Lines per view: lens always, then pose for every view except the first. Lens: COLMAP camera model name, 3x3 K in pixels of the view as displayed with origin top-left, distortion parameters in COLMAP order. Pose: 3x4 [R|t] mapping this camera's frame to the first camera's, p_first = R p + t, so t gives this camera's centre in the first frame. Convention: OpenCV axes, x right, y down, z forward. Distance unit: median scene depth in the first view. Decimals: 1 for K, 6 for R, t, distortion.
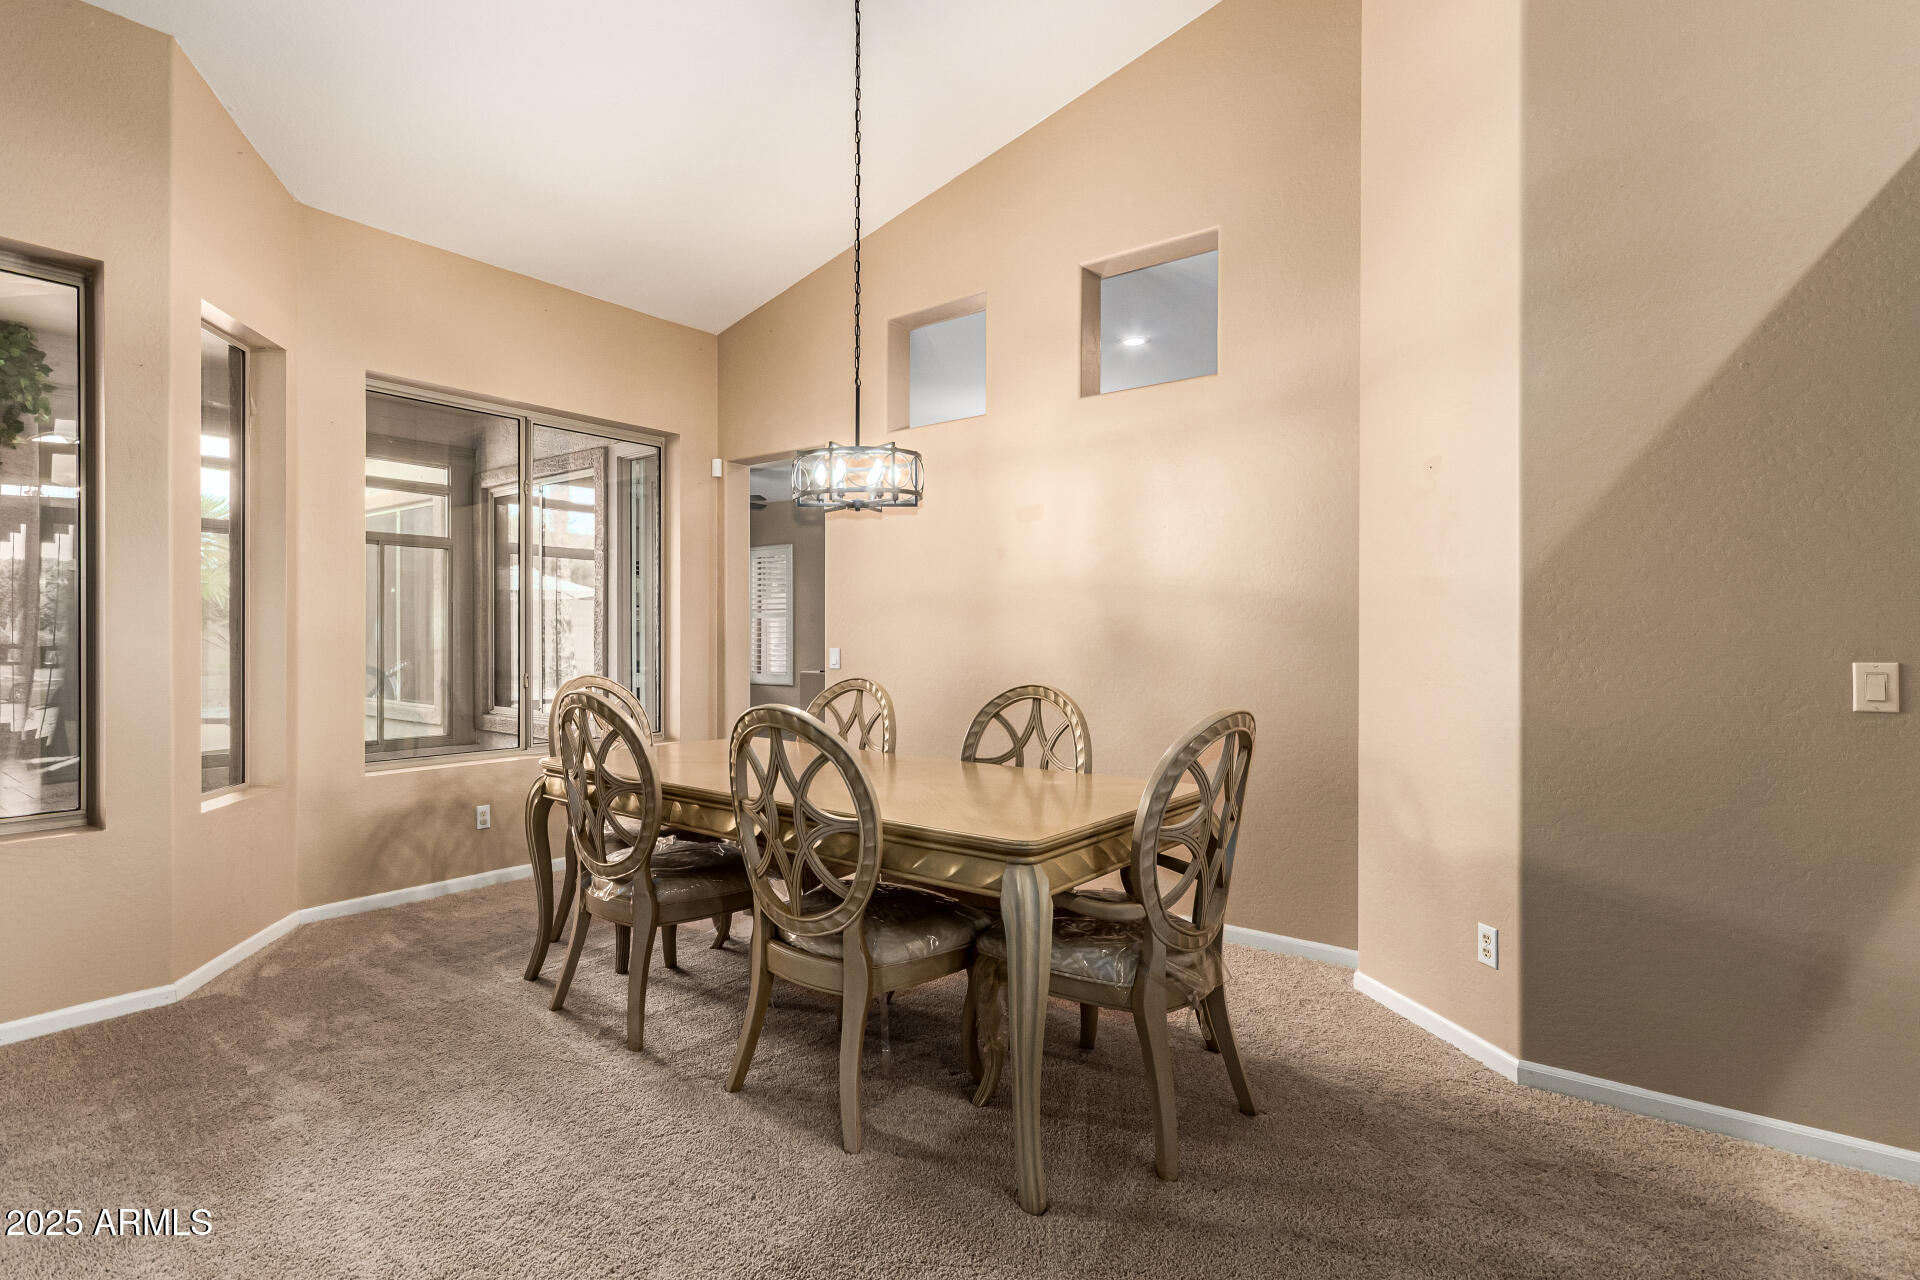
lens RADIAL K [[919.6, 0, 959.3], [0, 919.6, 639.6], [0, 0, 1]] dist [0.003451, 0.000172]
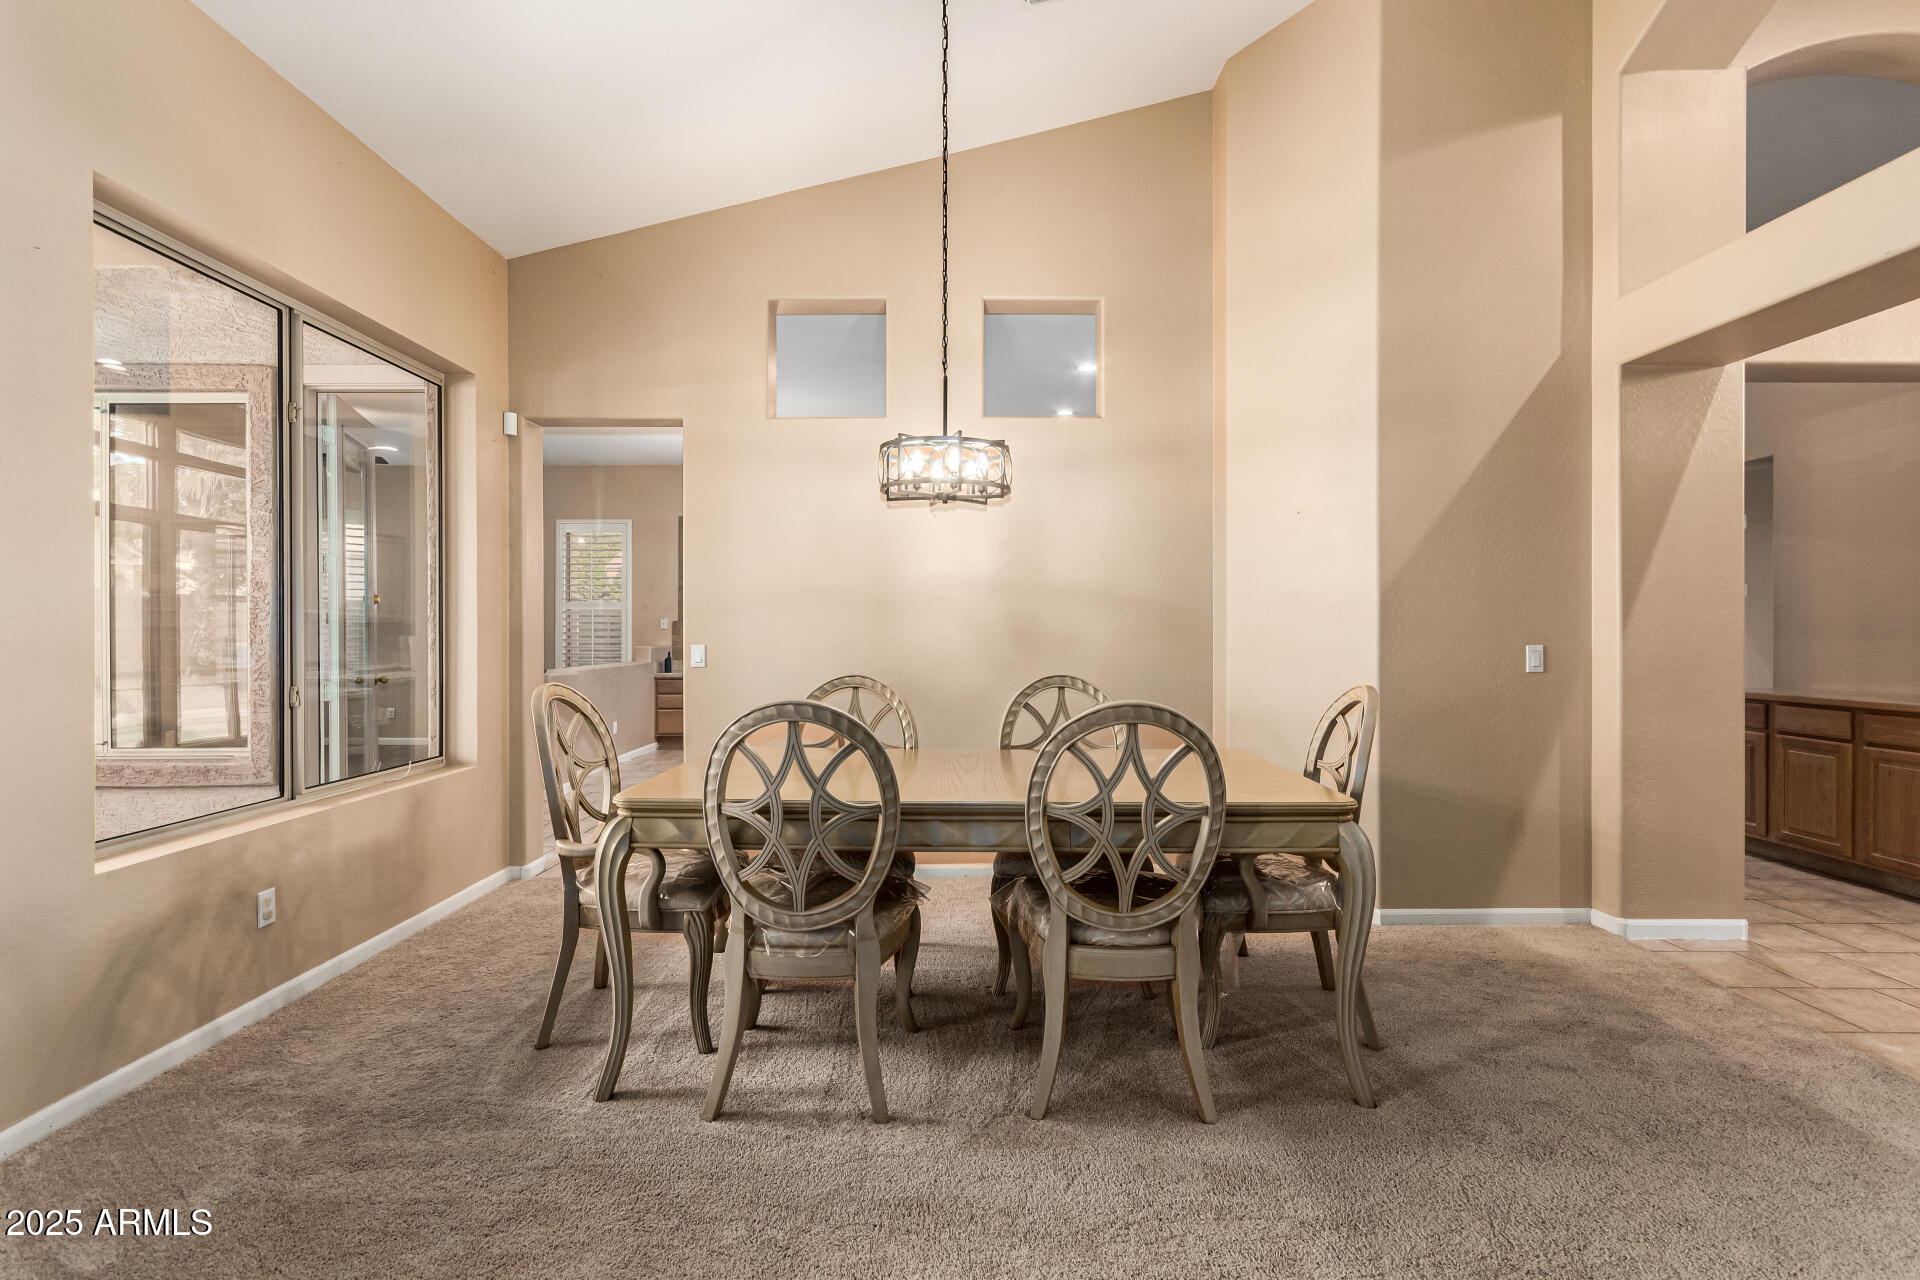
lens RADIAL K [[812.8, 0, 960.1], [0, 812.8, 636.5], [0, 0, 1]] dist [0.005002, 0.000180]
pose [[0.786412, -0.004260, 0.617687, -0.607376], [0.003343, 0.999991, 0.002640, -0.000355], [-0.617693, -0.000012, 0.786420, 0.297172]]
